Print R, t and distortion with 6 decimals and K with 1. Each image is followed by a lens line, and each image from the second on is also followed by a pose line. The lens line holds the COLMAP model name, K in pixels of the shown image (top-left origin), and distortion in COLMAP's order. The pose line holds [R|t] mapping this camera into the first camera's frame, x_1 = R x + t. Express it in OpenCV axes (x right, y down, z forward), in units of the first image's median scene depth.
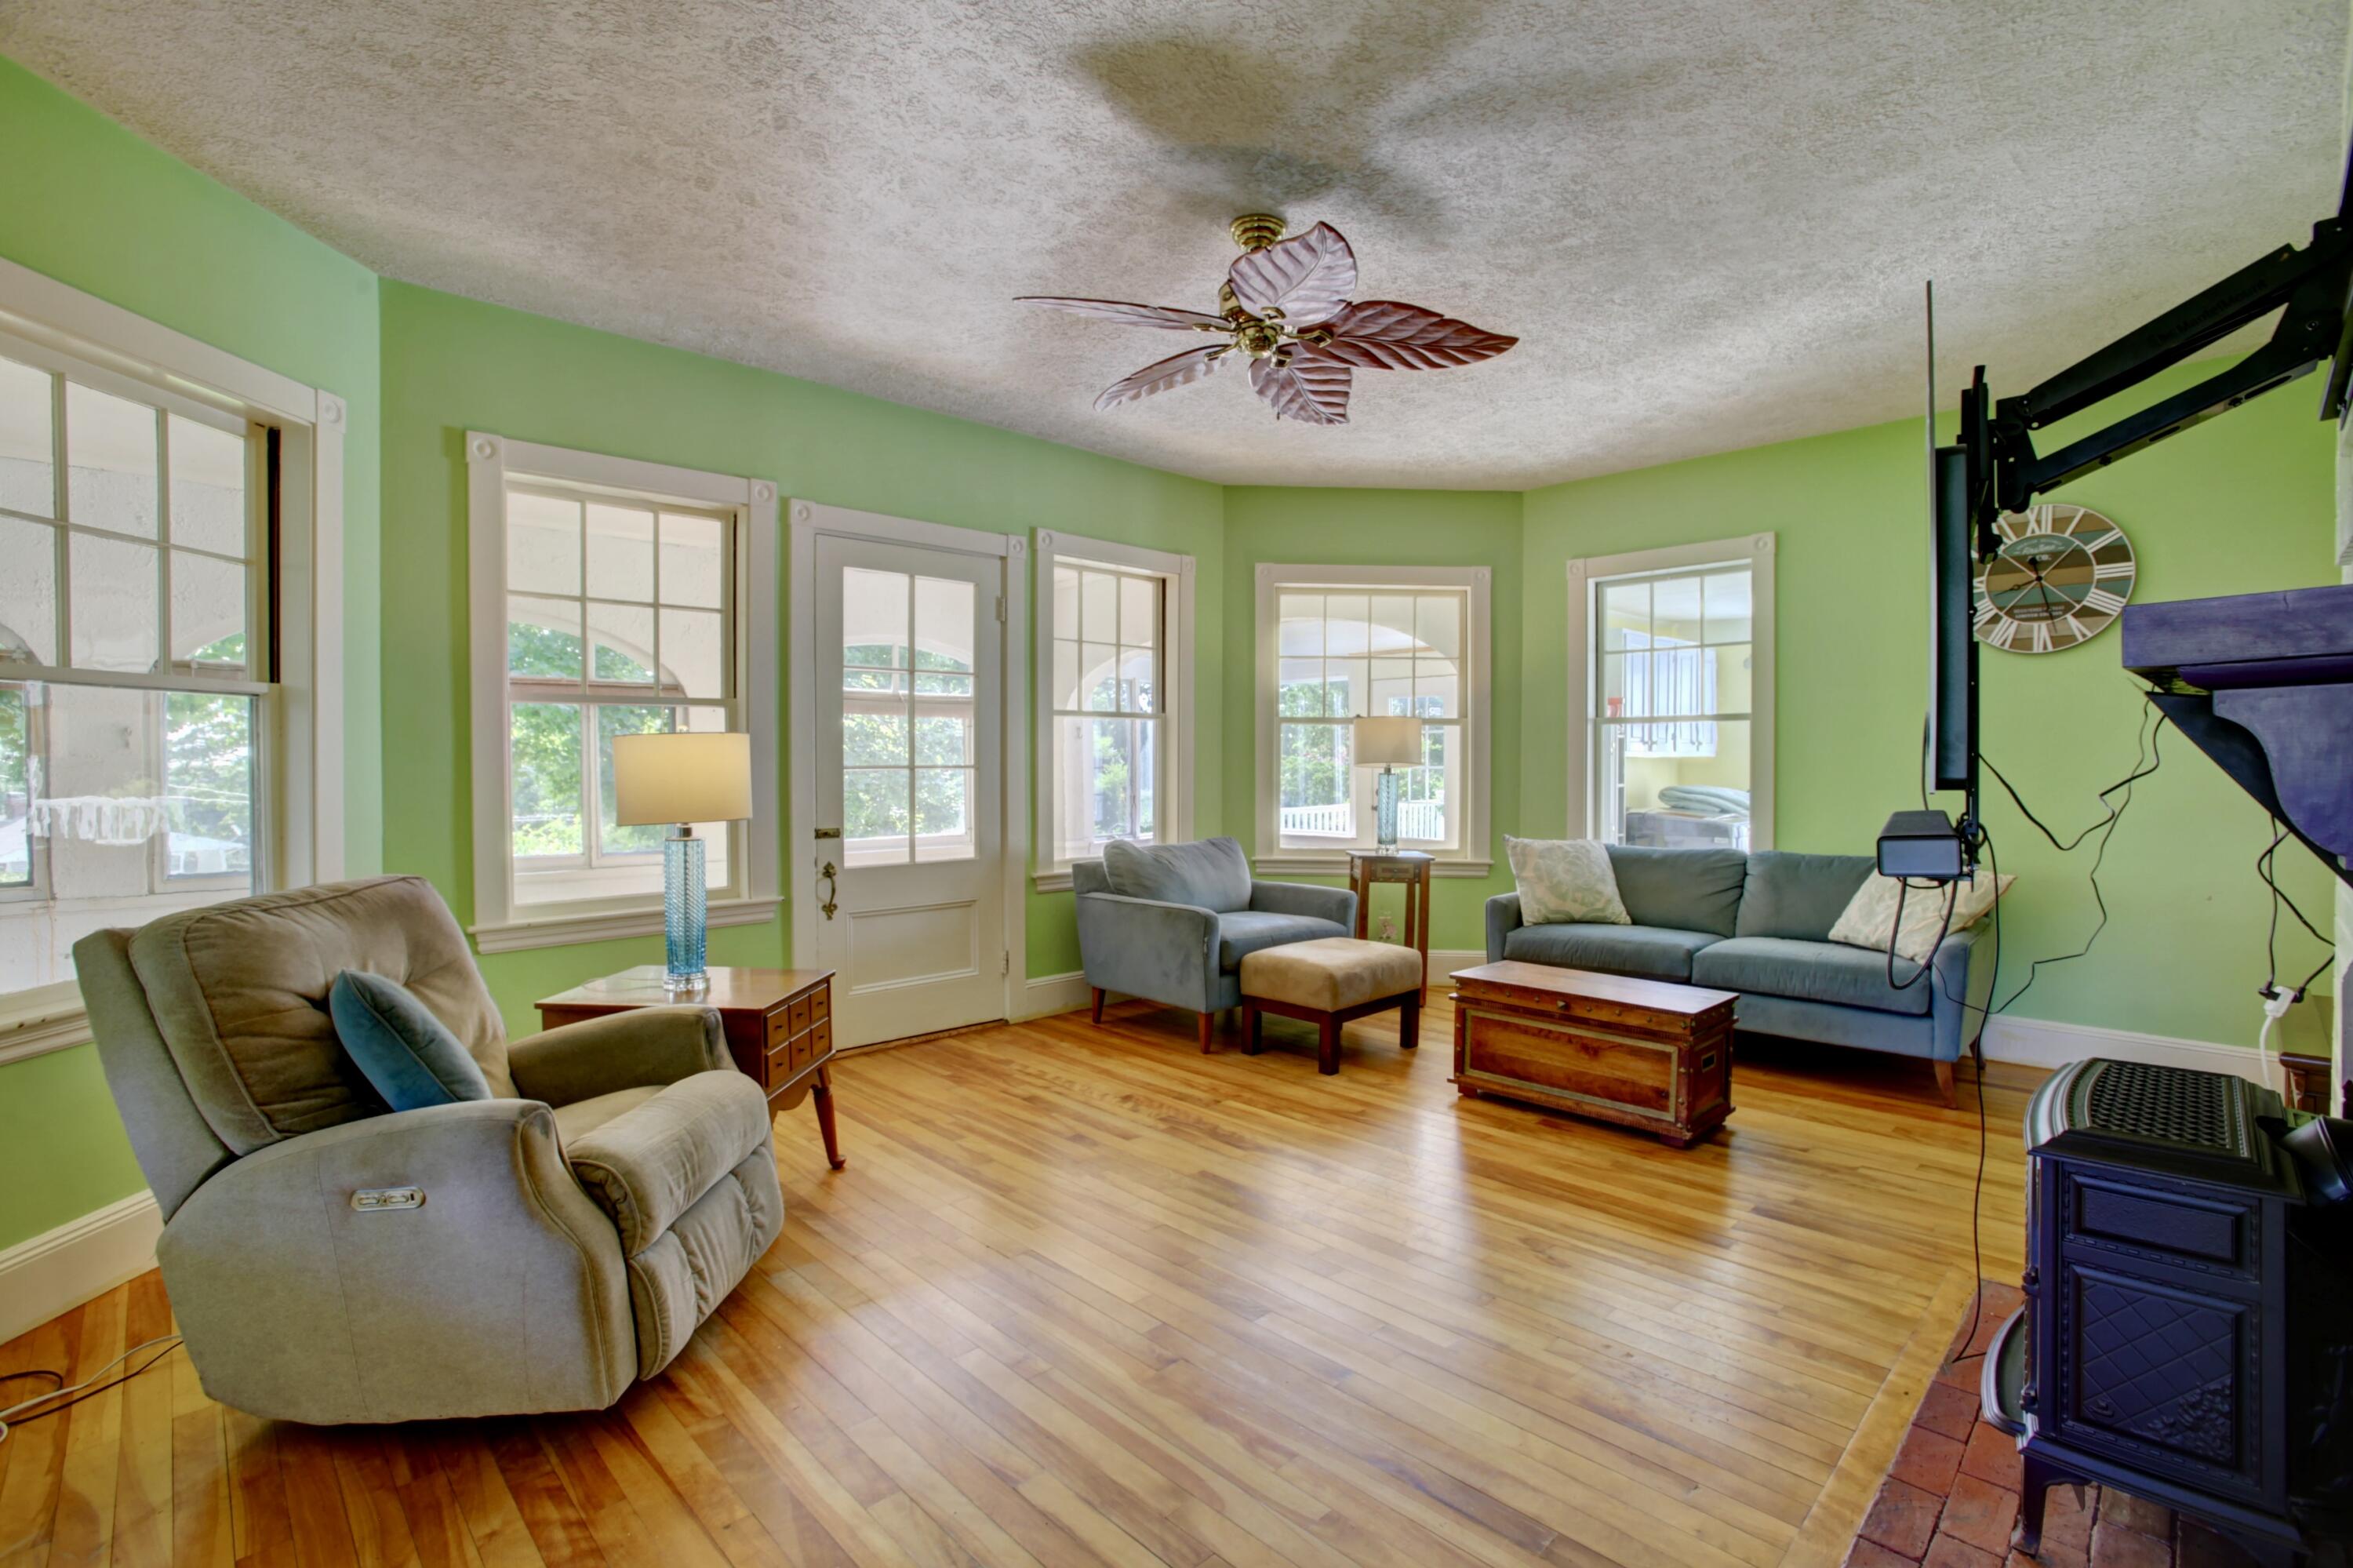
lens RADIAL K [[1096.6, 0, 1170.9], [0, 1096.6, 783.4], [0, 0, 1]] dist [-0.072834, 0.028798]
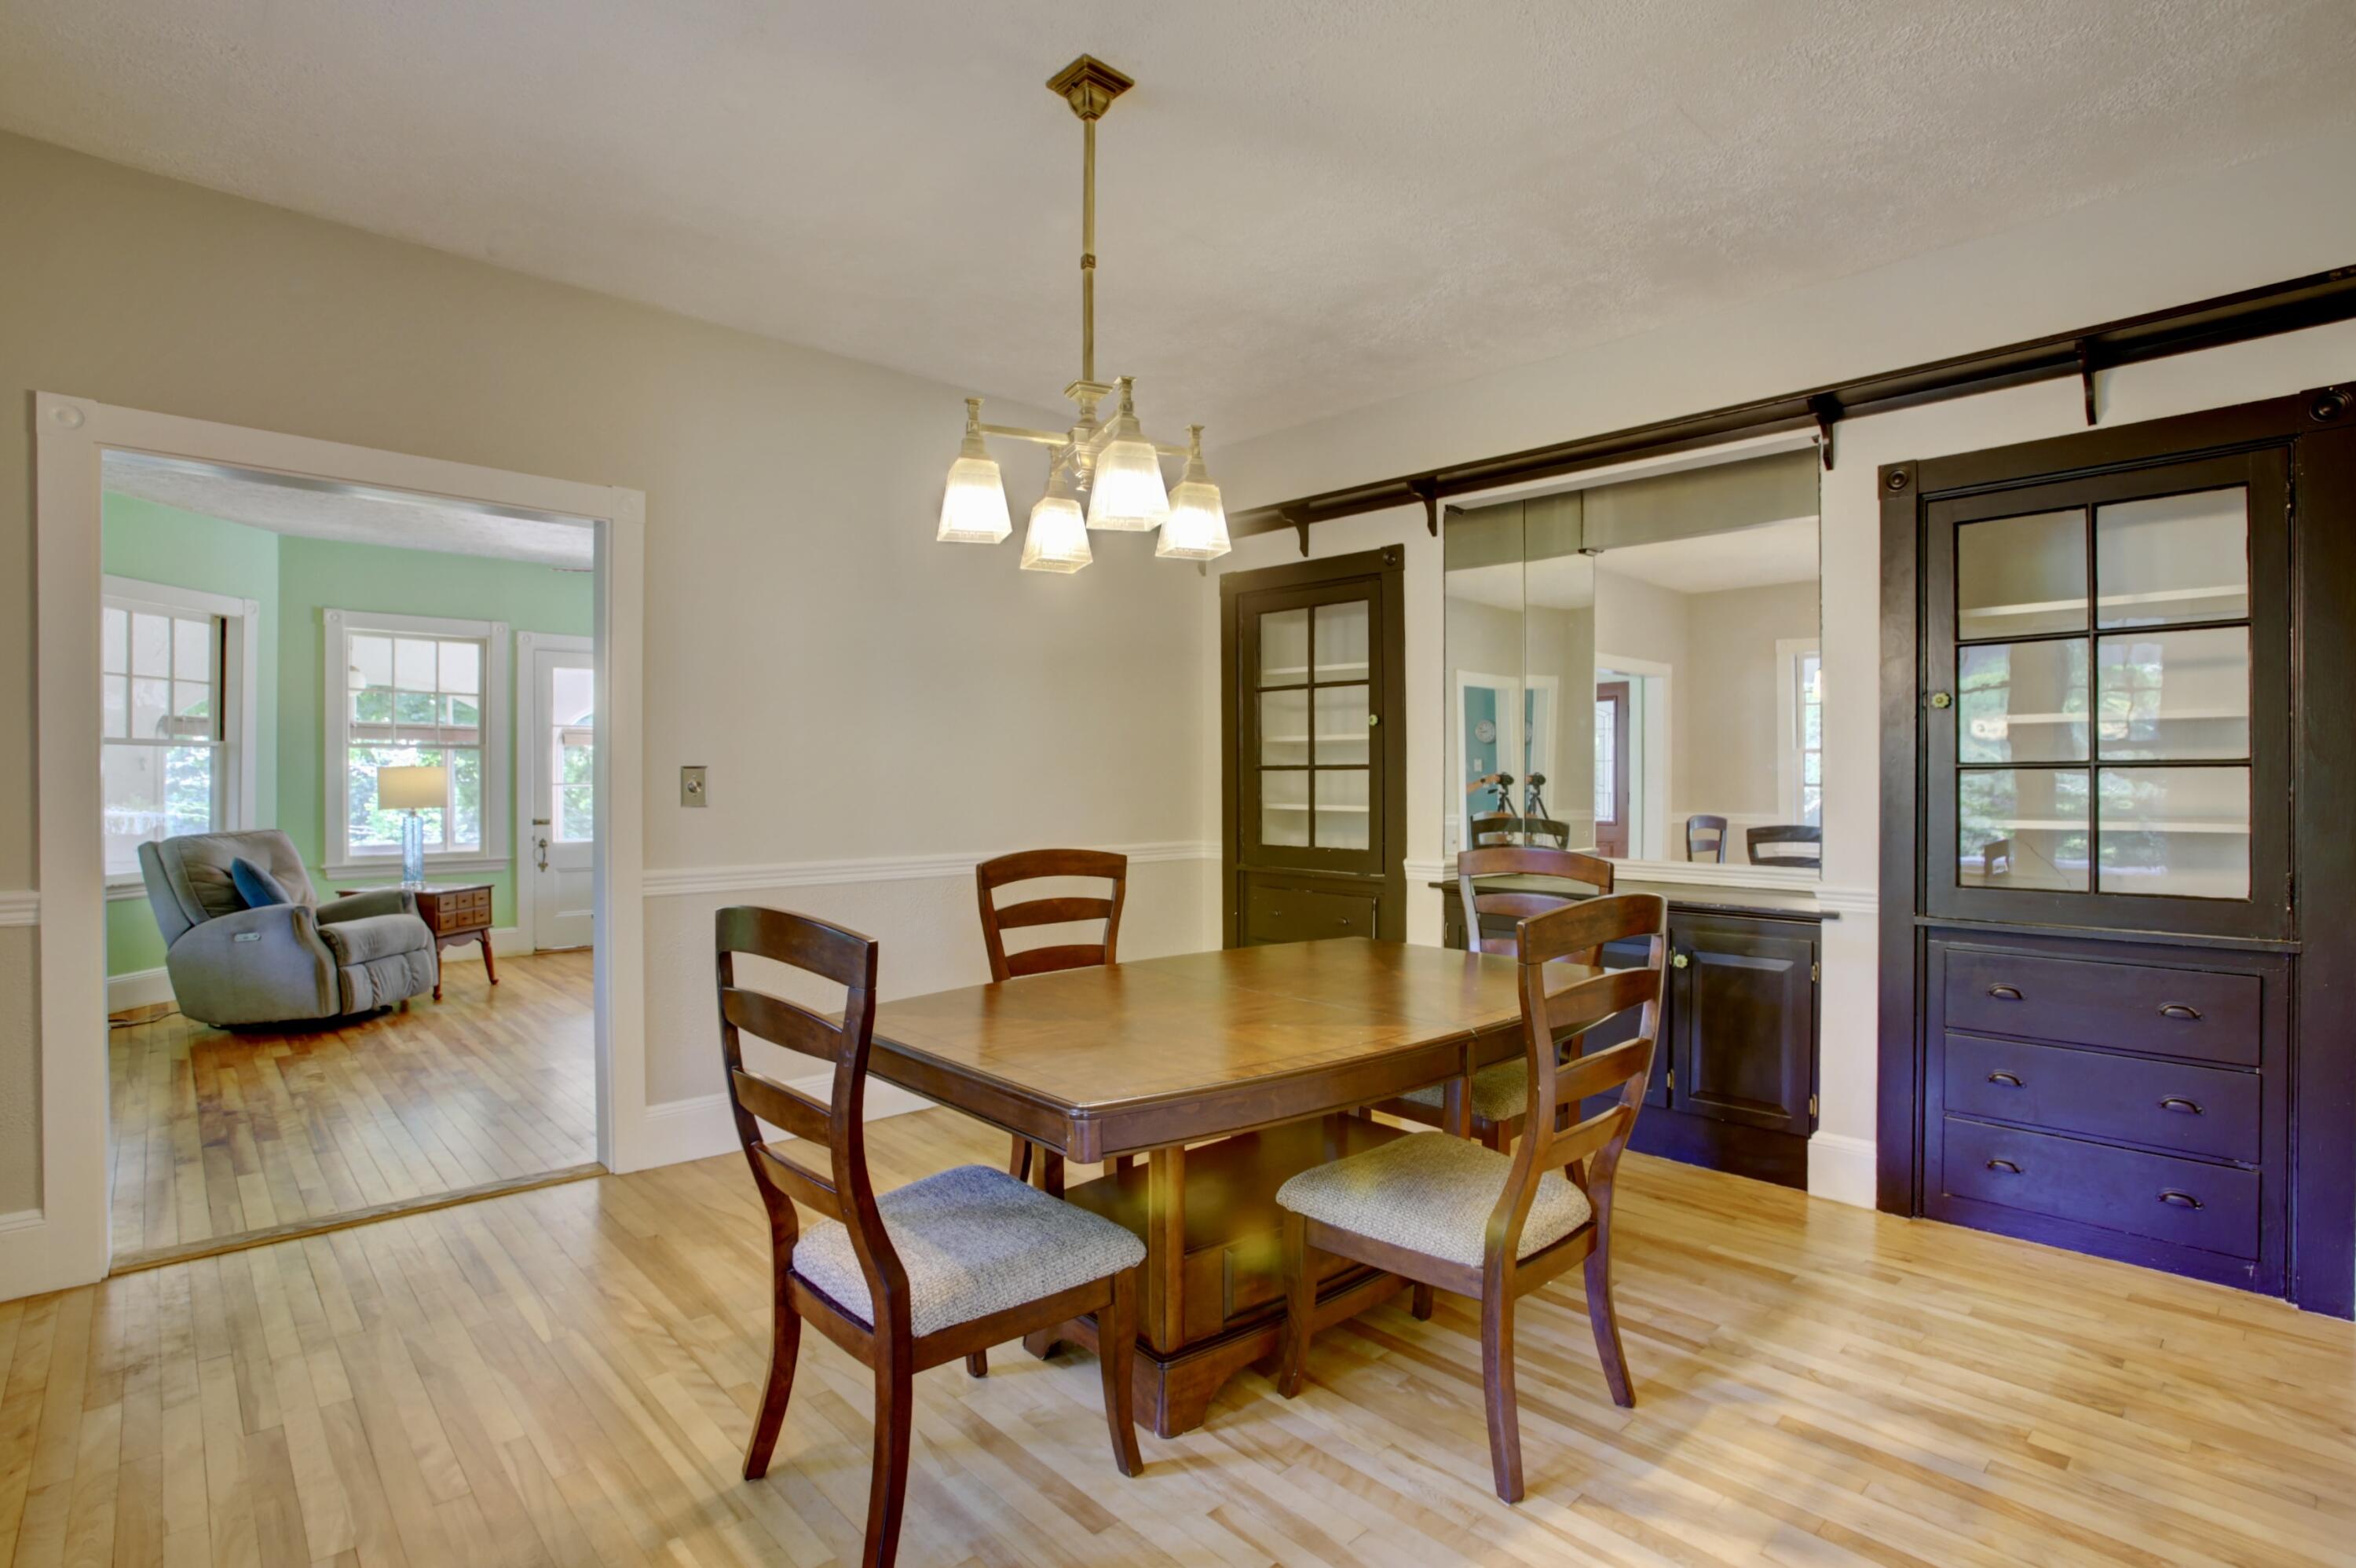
lens RADIAL K [[1131.2, 0, 1178.0], [0, 1131.2, 784.0], [0, 0, 1]] dist [-0.045101, 0.000163]
pose [[0.999951, 0.001306, -0.009822, 0.711227], [-0.001539, 0.999716, -0.023768, 0.025887], [0.009789, 0.023782, 0.999669, -0.761799]]
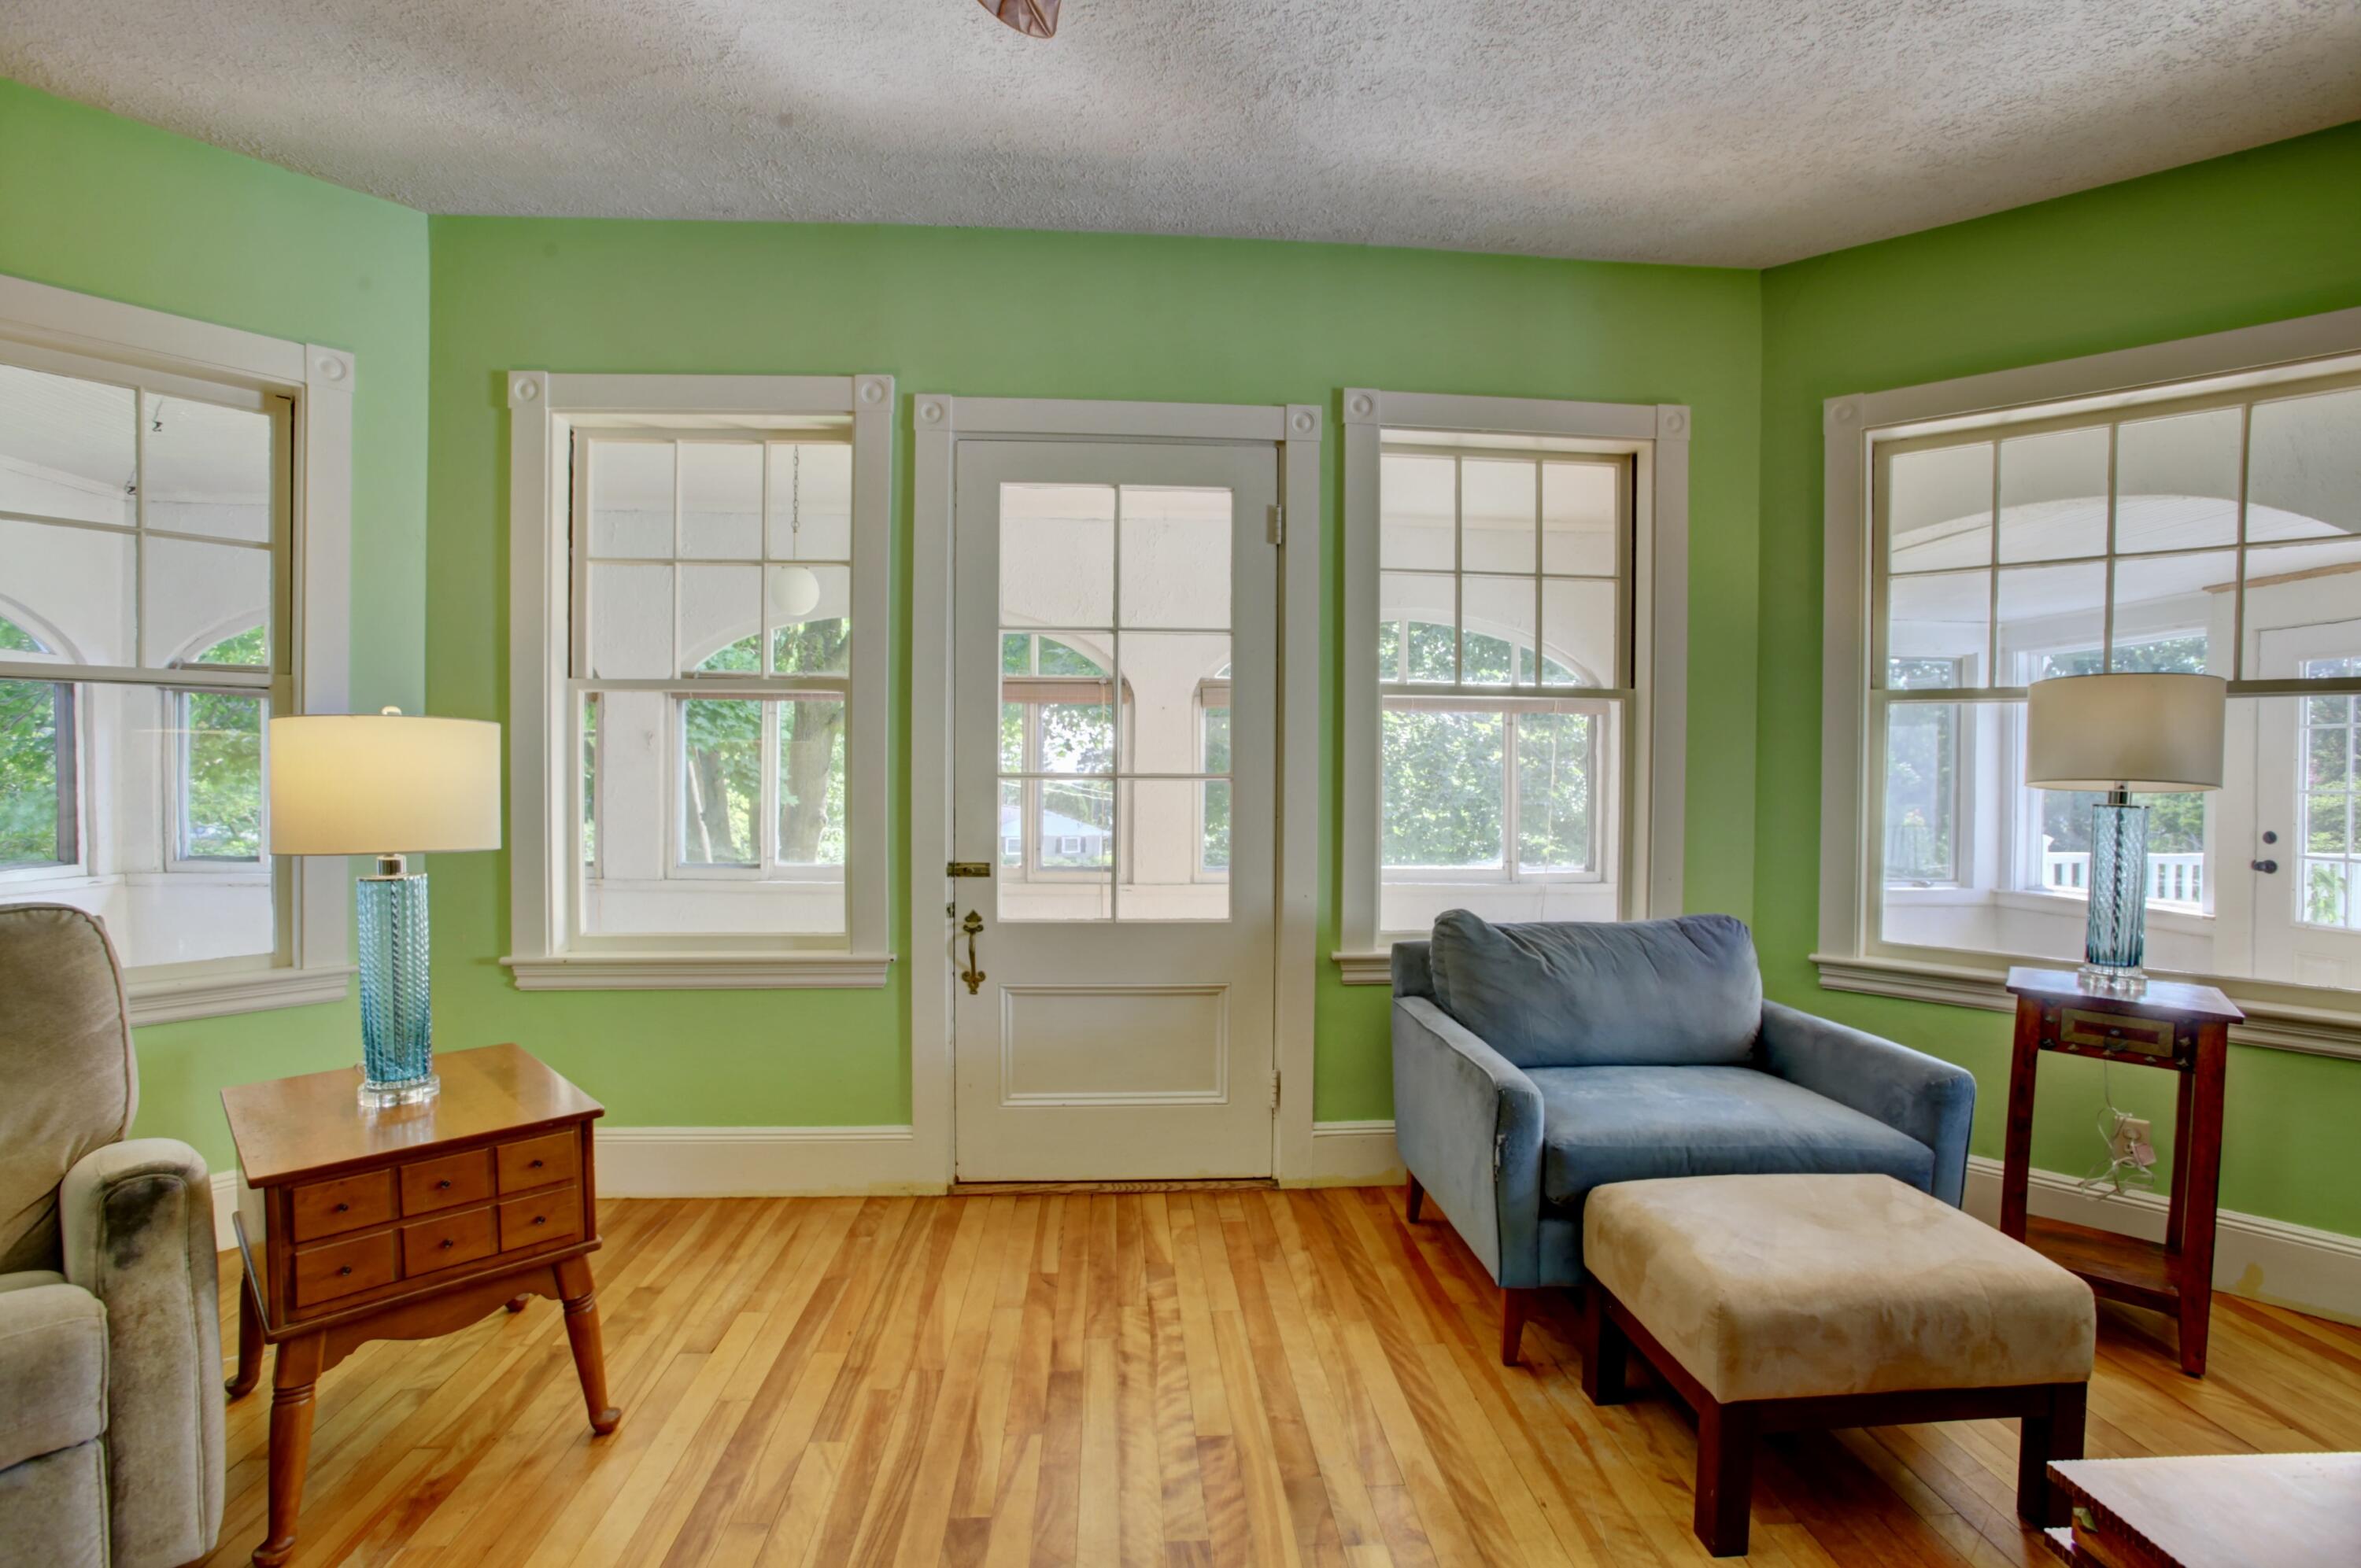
lens RADIAL K [[1100.1, 0, 1174.9], [0, 1100.1, 783.4], [0, 0, 1]] dist [-0.072834, 0.028798]
pose [[0.765342, 0.015316, -0.643441, 0.231484], [-0.022833, 0.999734, -0.003363, -0.009442], [0.643218, 0.017265, 0.765488, 0.545169]]
